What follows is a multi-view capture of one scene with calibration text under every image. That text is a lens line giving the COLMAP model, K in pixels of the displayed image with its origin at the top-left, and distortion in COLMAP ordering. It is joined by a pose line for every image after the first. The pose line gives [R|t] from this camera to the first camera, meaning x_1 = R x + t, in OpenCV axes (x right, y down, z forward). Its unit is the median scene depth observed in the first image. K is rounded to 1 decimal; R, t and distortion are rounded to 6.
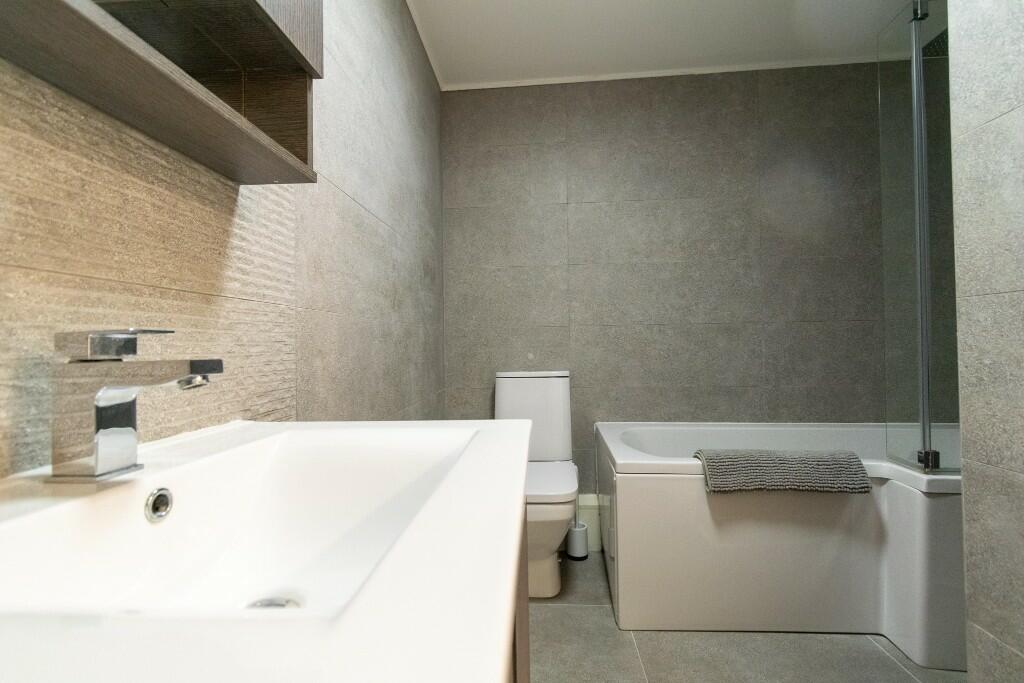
lens RADIAL K [[452.5, 0, 511.1], [0, 452.5, 339.8], [0, 0, 1]] dist [0.001562, -0.000376]
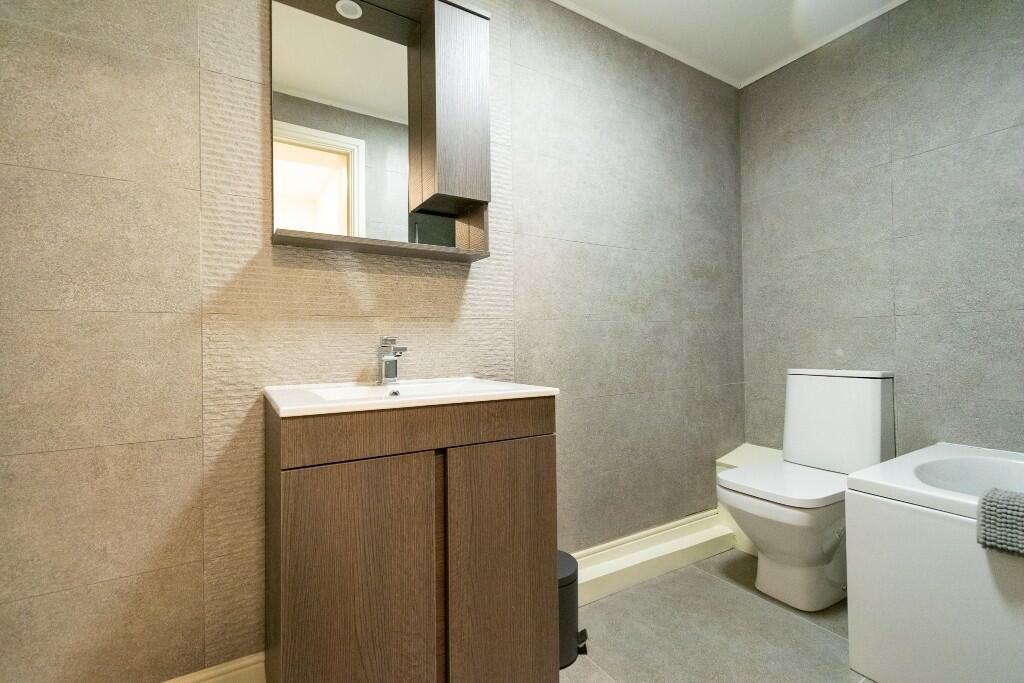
lens RADIAL K [[452.5, 0, 509.0], [0, 452.5, 342.3], [0, 0, 1]] dist [0.001562, -0.000376]
pose [[0.575797, 0.004943, -0.817578, 0.544402], [0.011942, 0.999824, 0.014456, -0.004076], [0.817505, -0.018087, 0.575637, -0.021581]]
